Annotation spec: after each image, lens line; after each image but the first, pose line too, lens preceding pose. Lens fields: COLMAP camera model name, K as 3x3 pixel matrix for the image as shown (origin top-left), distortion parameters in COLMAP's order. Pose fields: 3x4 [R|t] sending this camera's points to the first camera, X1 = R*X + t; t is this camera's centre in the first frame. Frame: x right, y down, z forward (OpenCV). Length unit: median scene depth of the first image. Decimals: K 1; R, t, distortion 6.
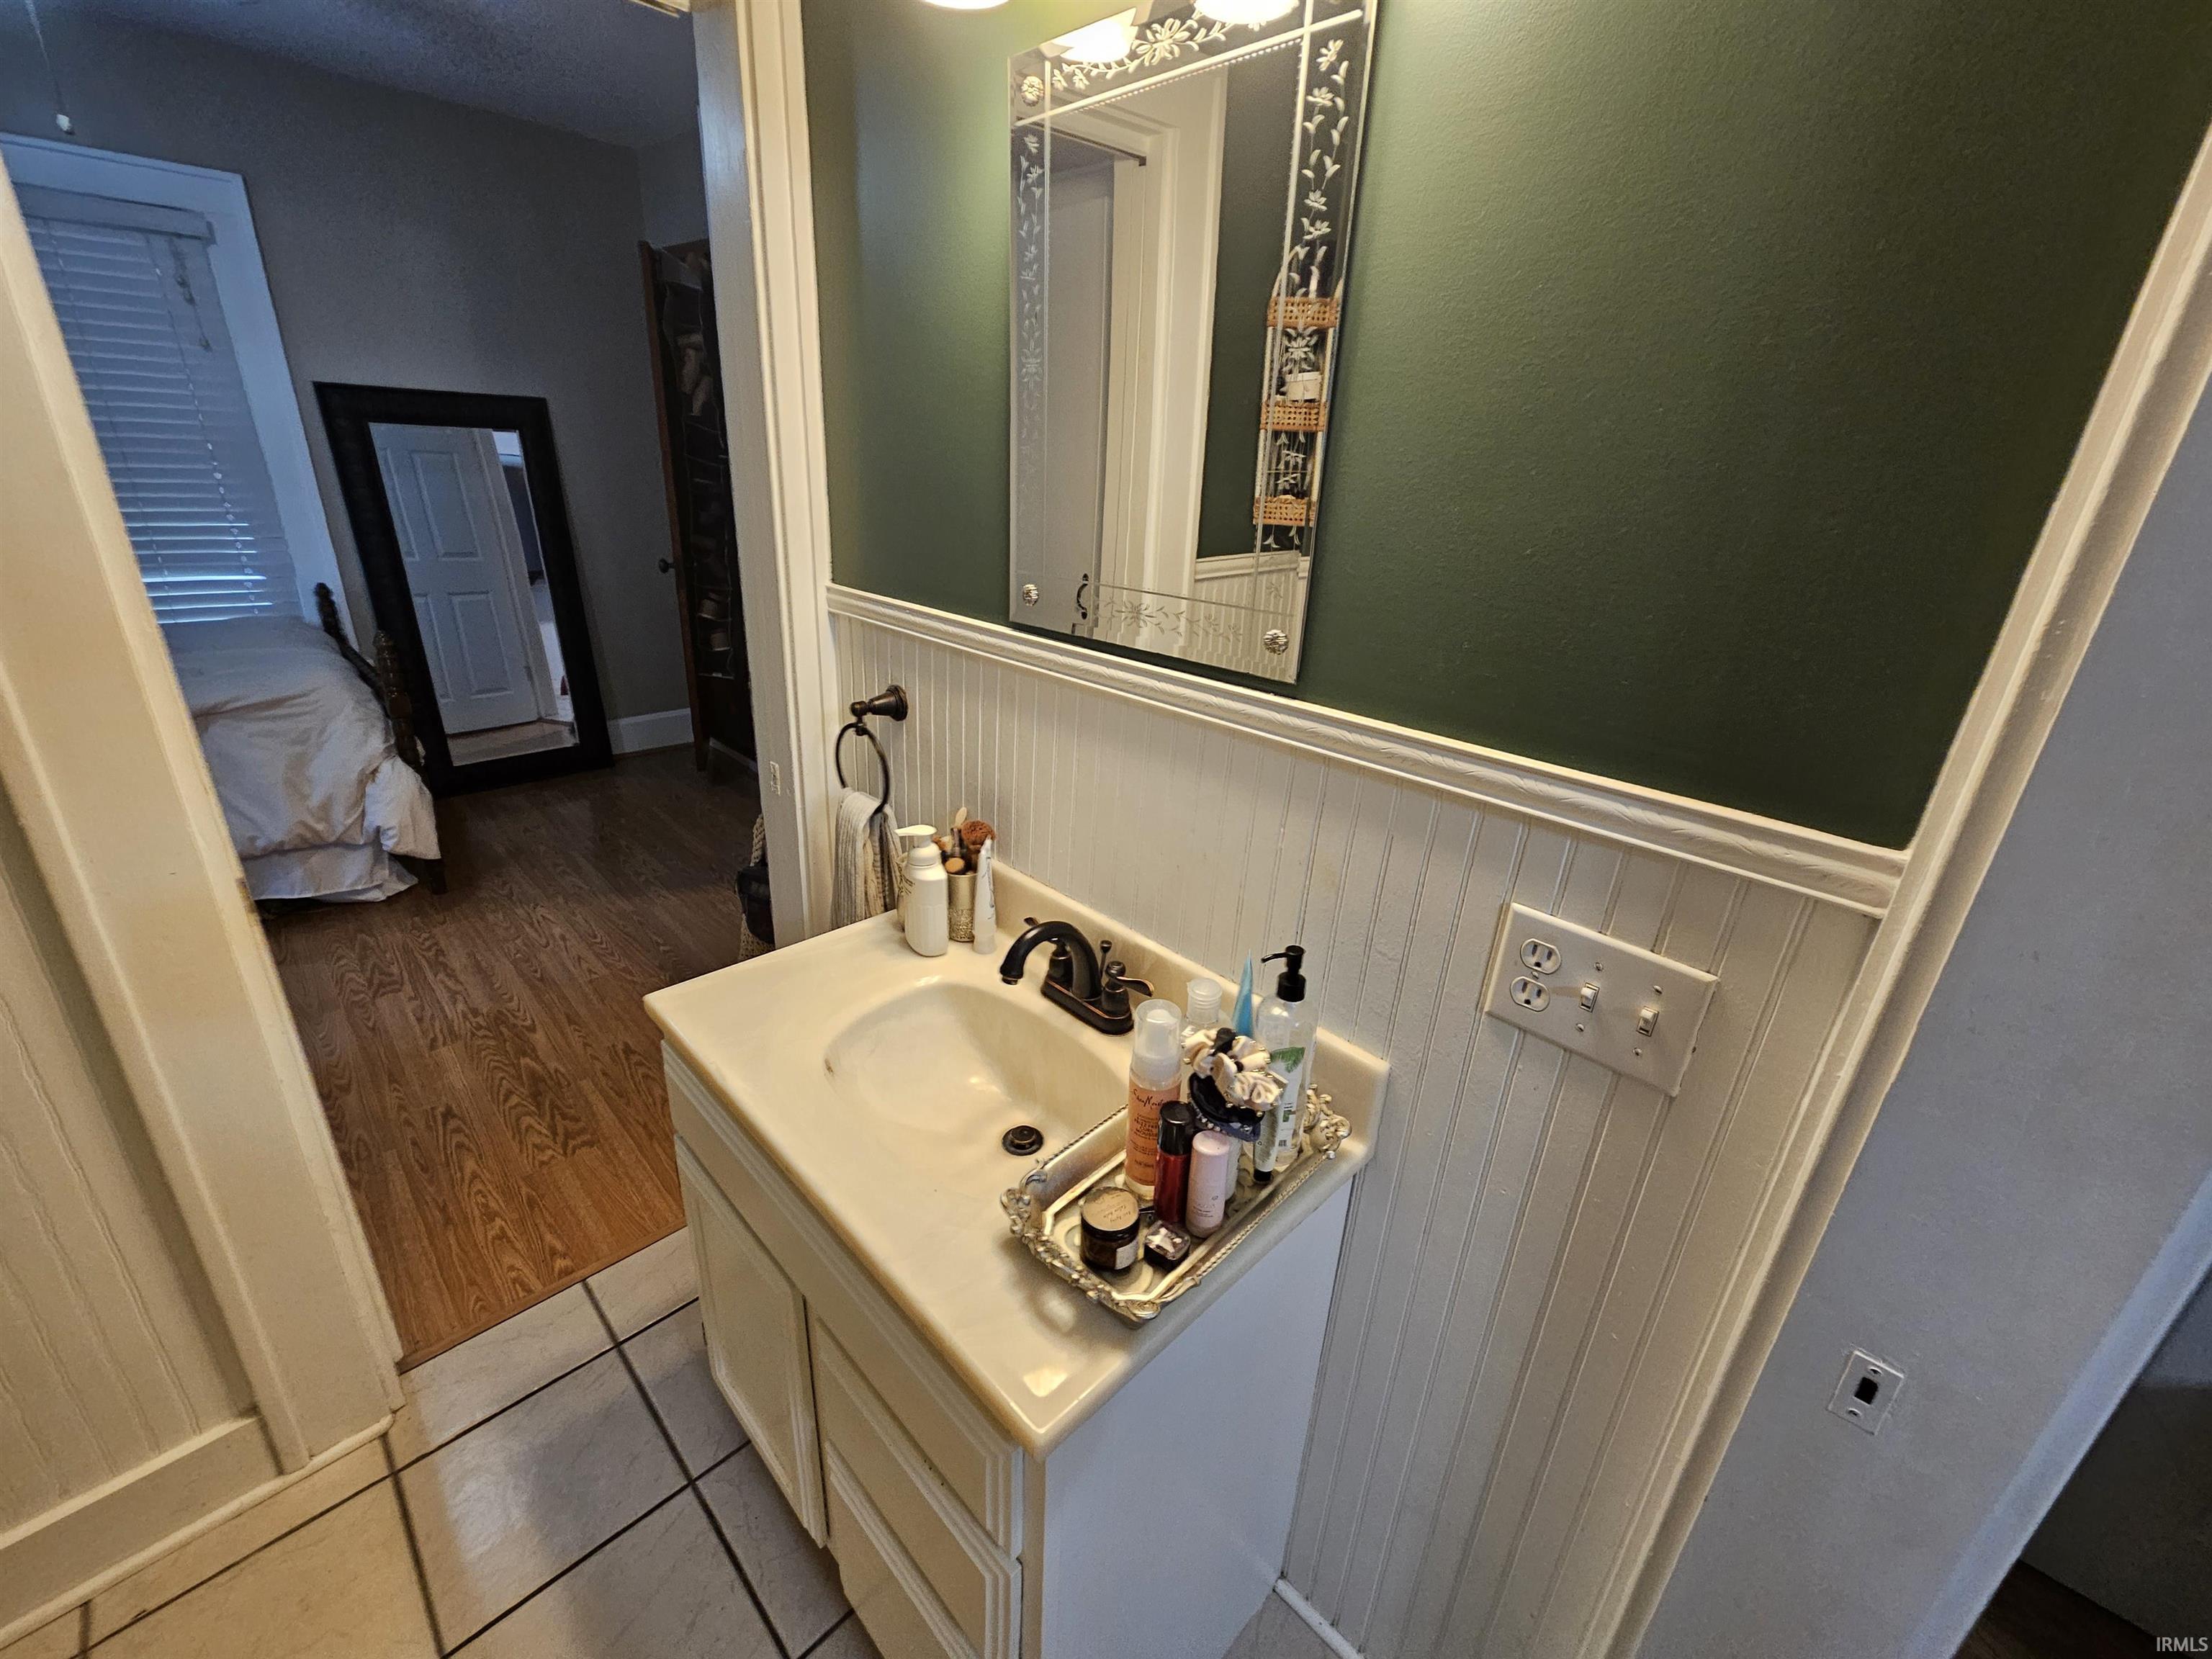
lens RADIAL K [[910.8, 0, 1103.2], [0, 910.8, 818.7], [0, 0, 1]] dist [0.001504, -0.000379]
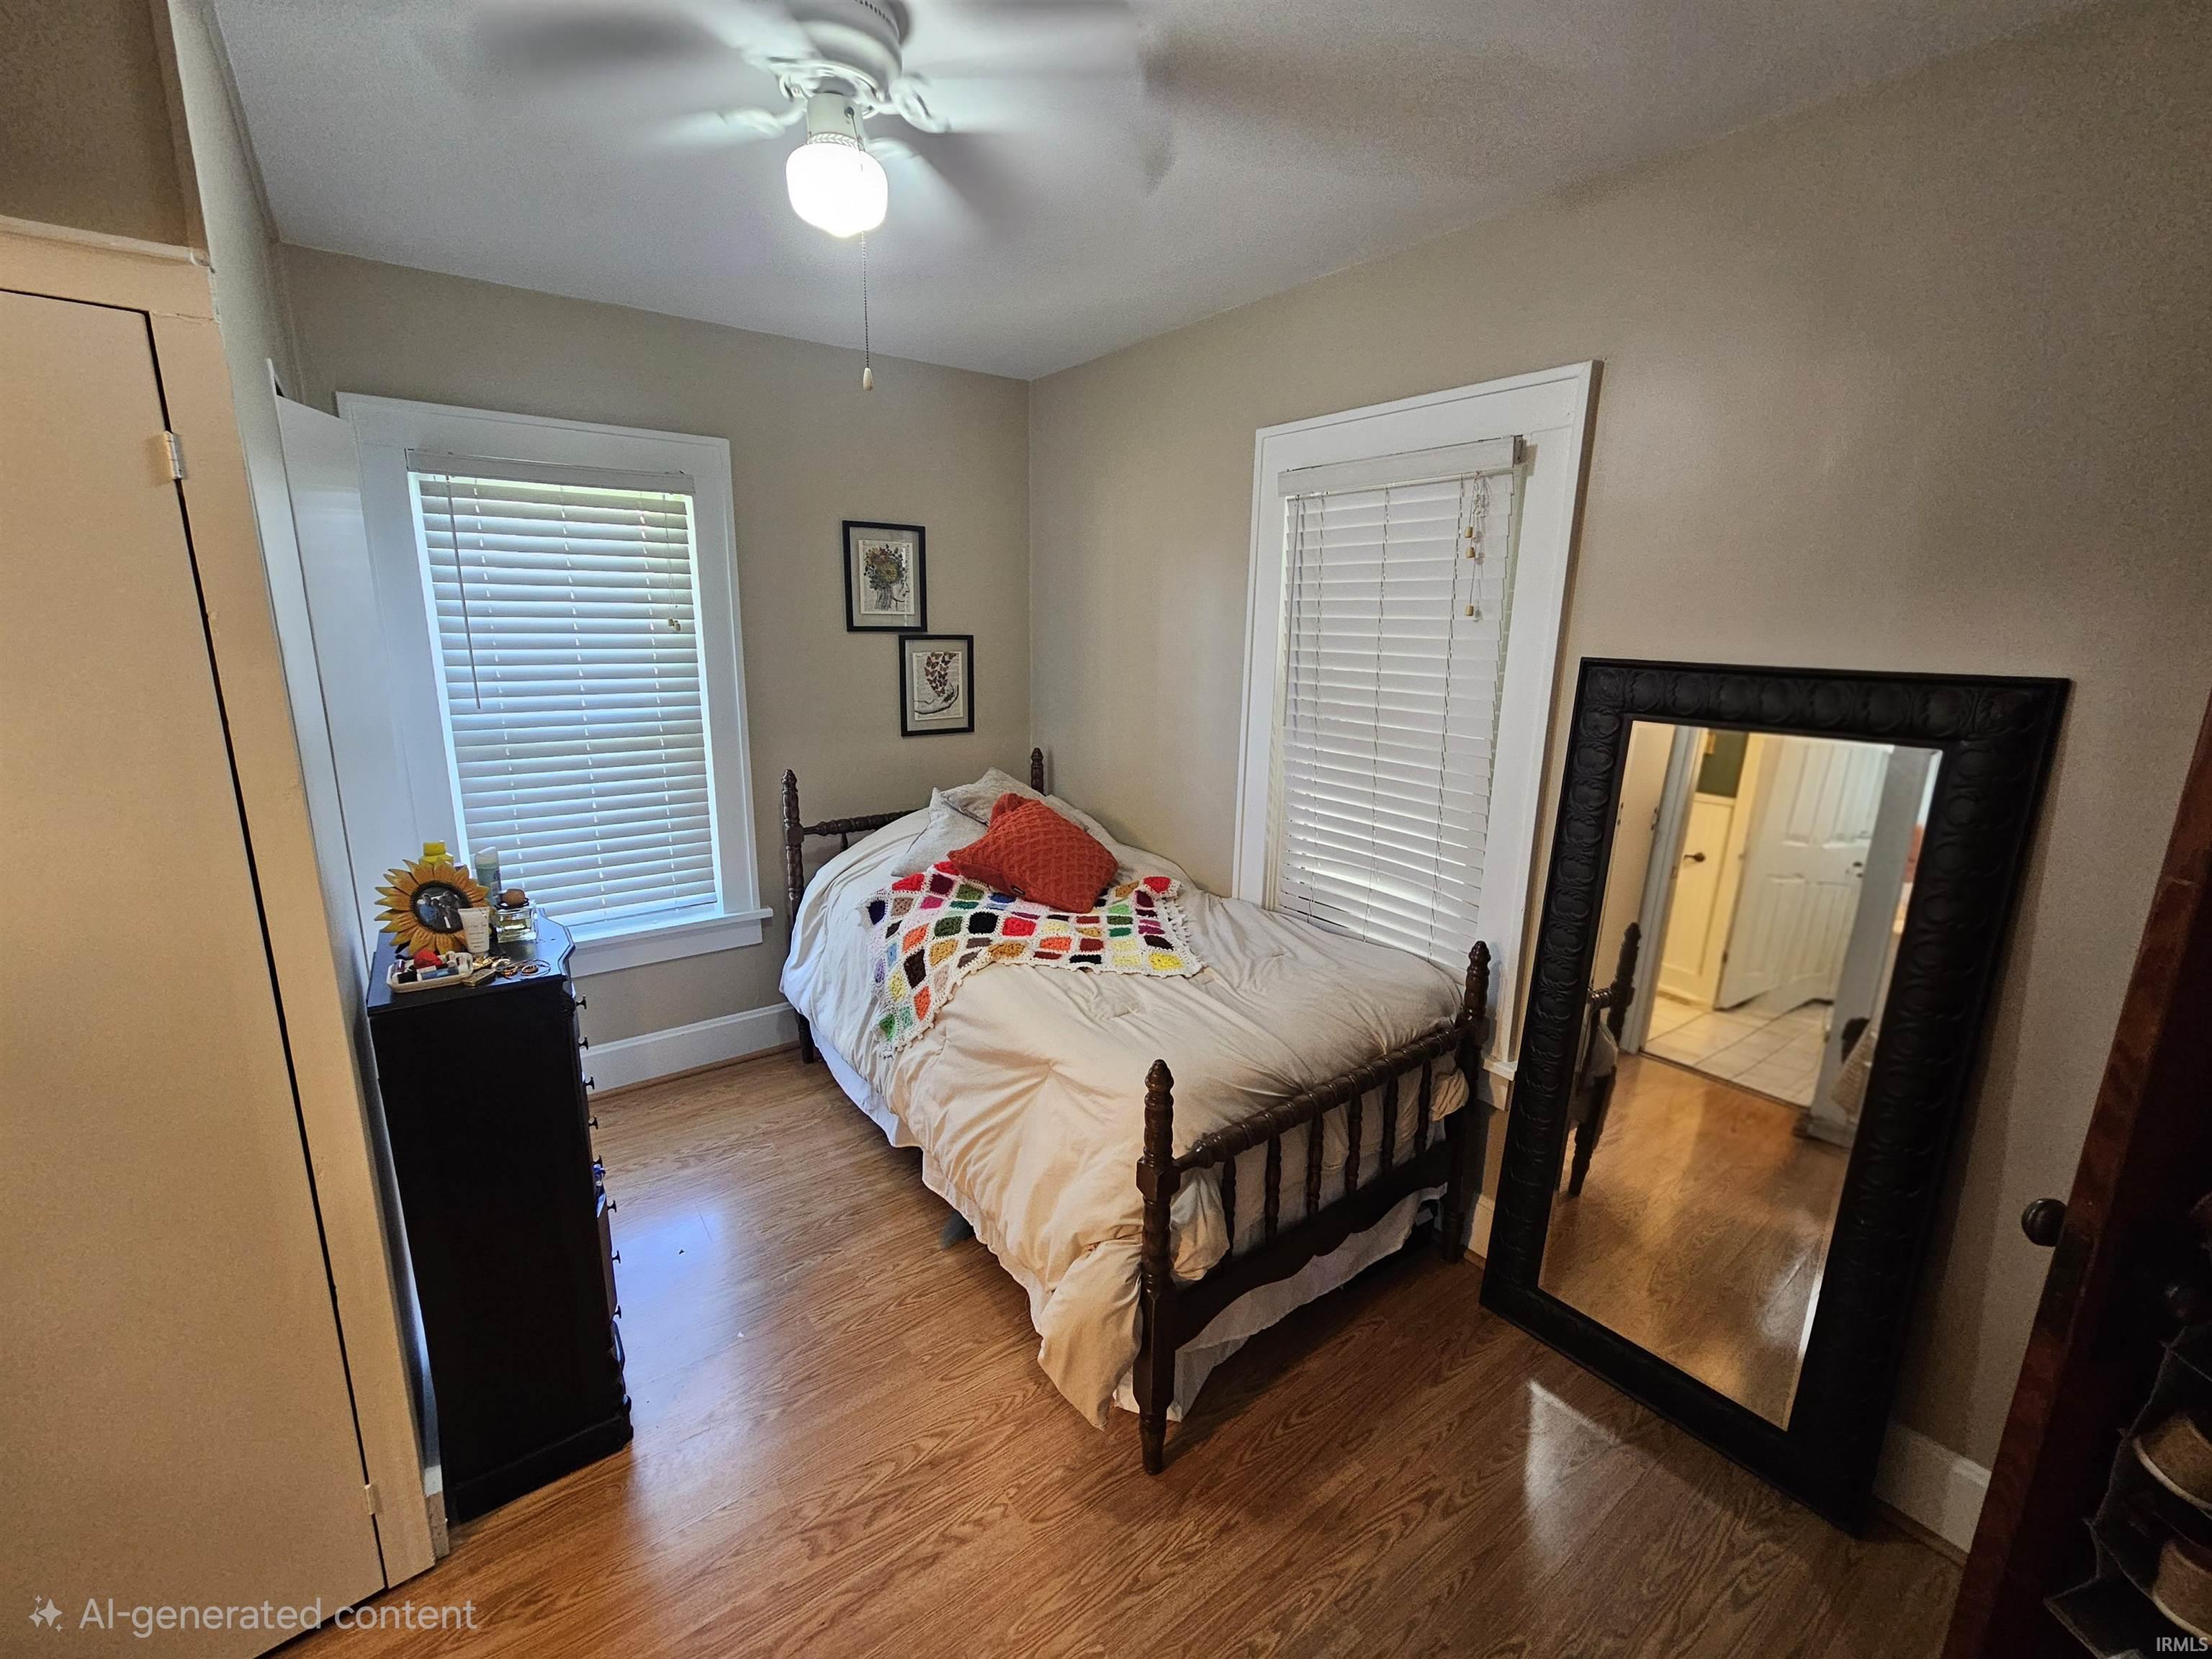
lens RADIAL K [[910.8, 0, 1112.8], [0, 910.8, 819.7], [0, 0, 1]] dist [0.001504, -0.000379]
pose [[-0.144675, 0.165803, -0.975489, -0.287824], [-0.391644, 0.895753, 0.210336, -0.537565], [0.908671, 0.412475, -0.064657, 1.111750]]
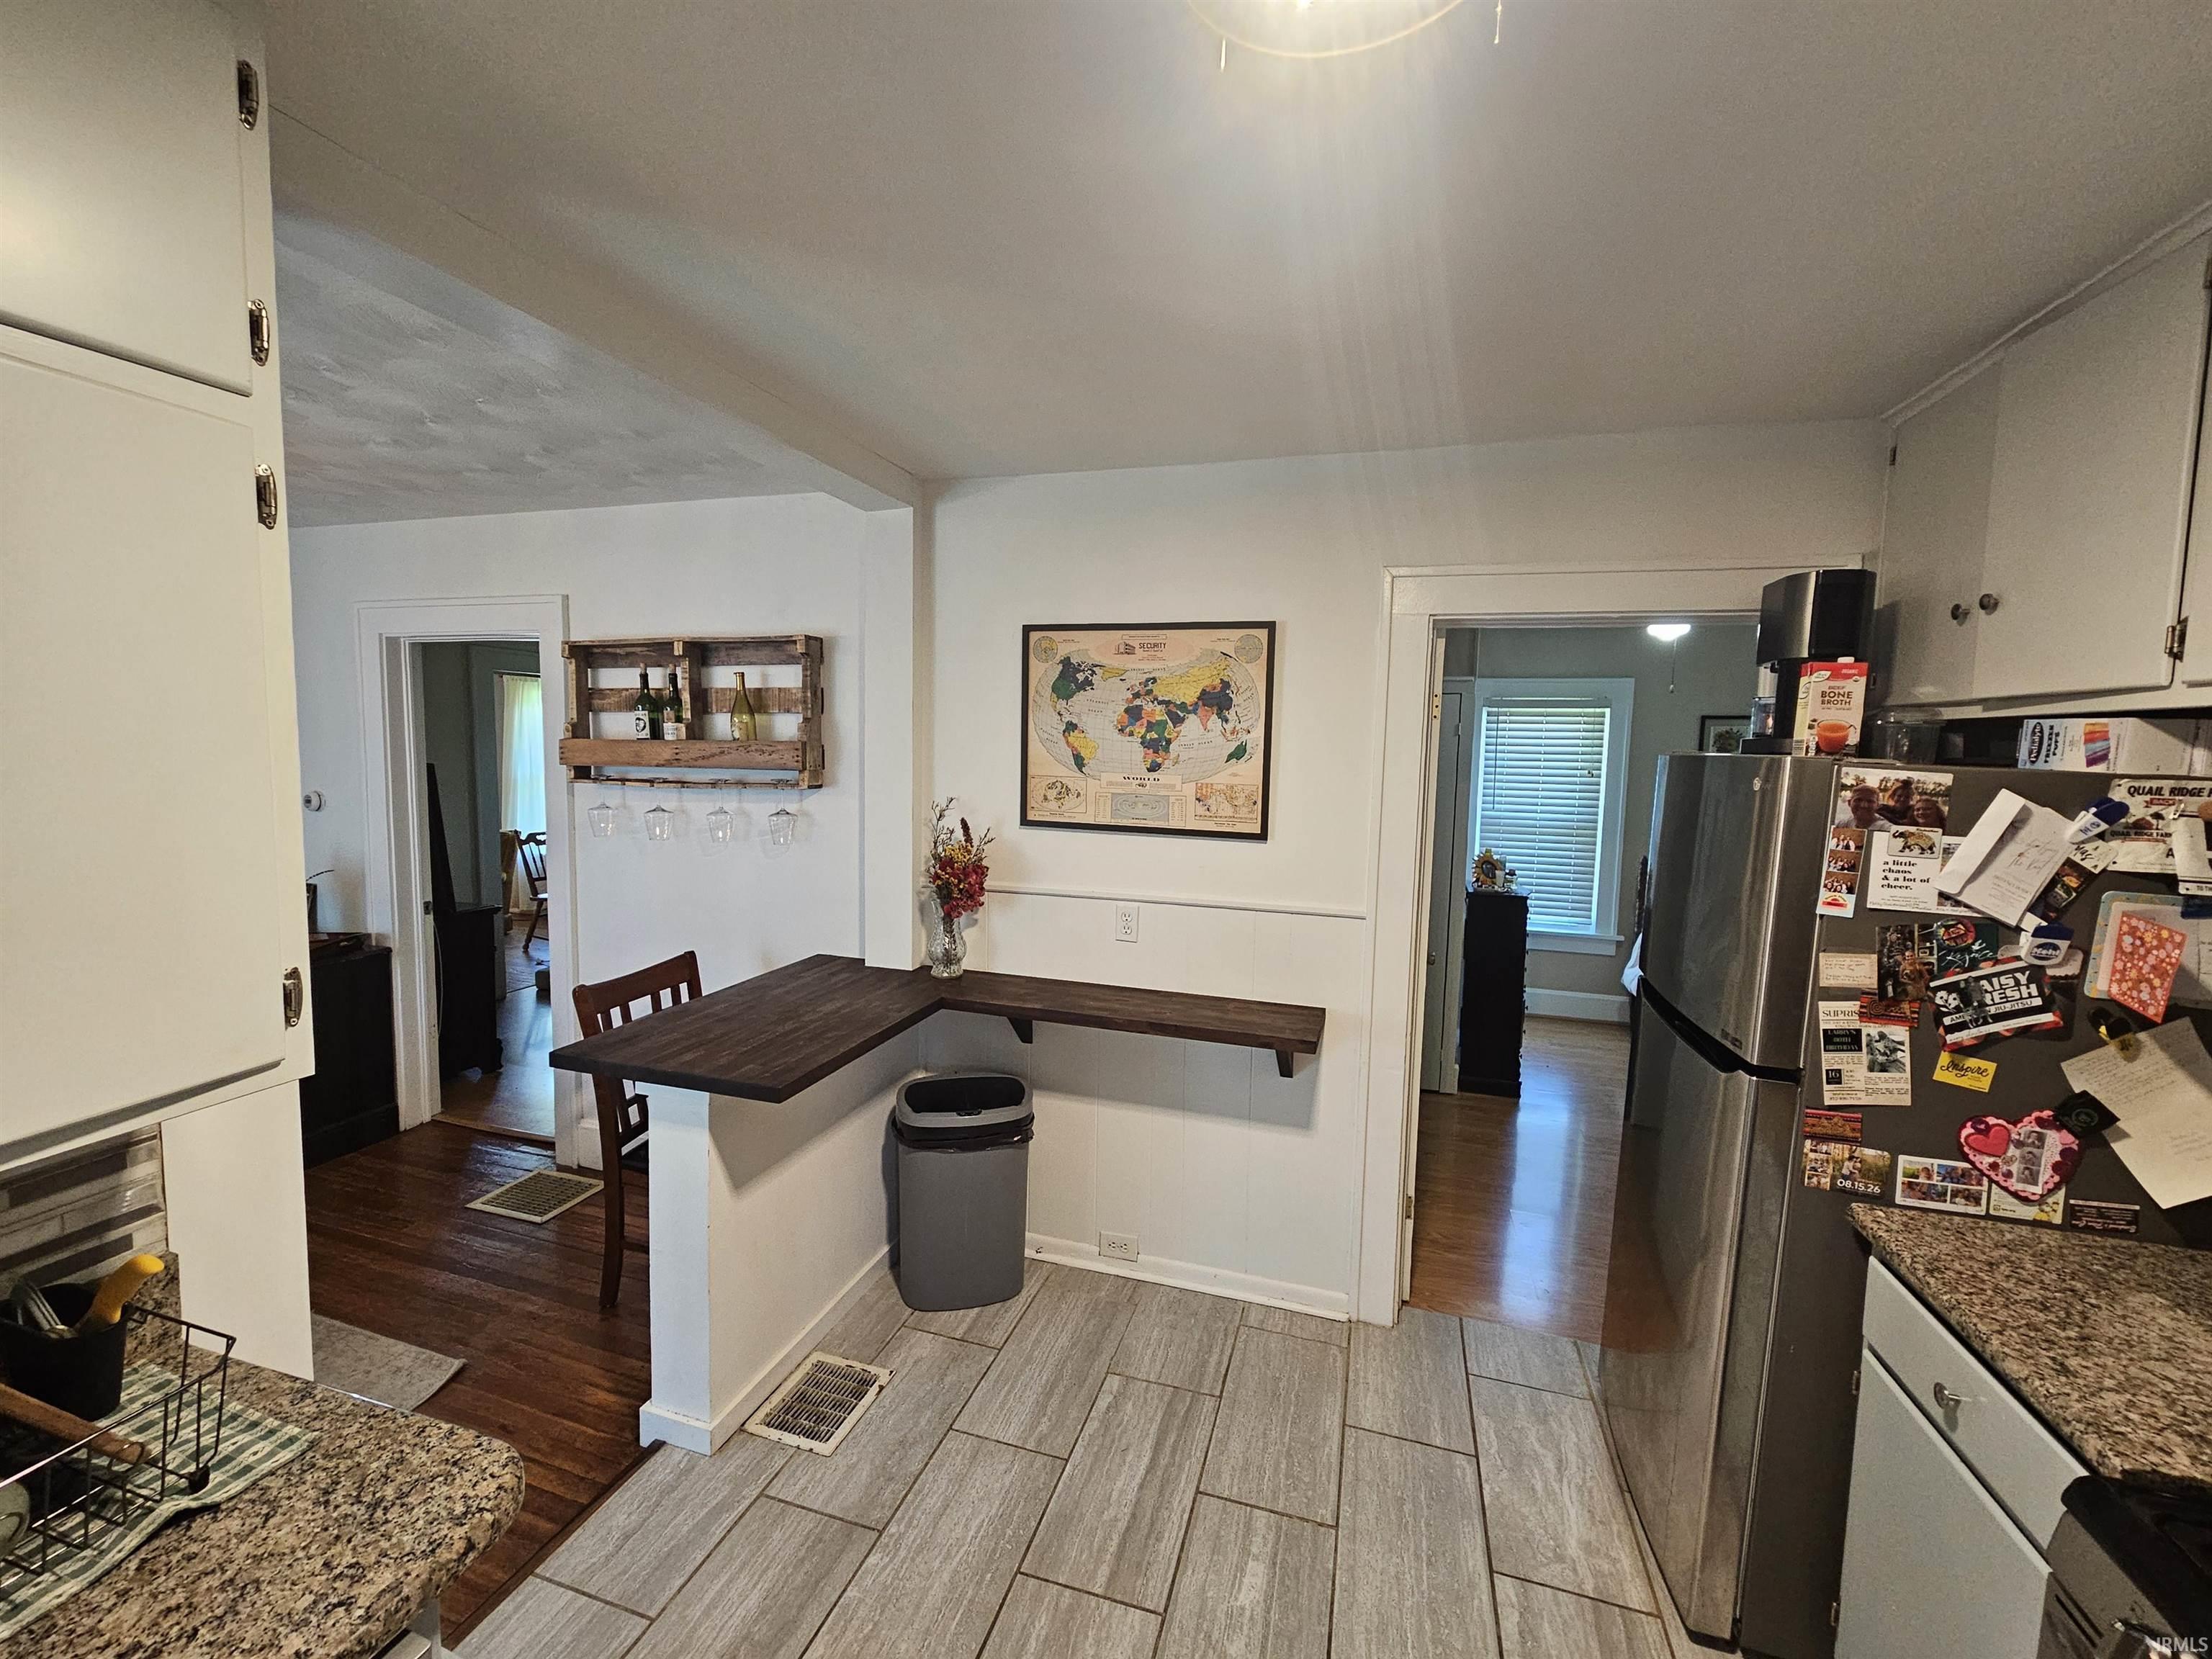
lens RADIAL K [[910.8, 0, 1109.2], [0, 910.8, 820.1], [0, 0, 1]] dist [0.001504, -0.000379]
pose [[-0.880246, -0.027666, -0.473710, 0.801775], [-0.235064, 0.892625, 0.384664, -0.798197], [0.412203, 0.449951, -0.792233, 1.818446]]
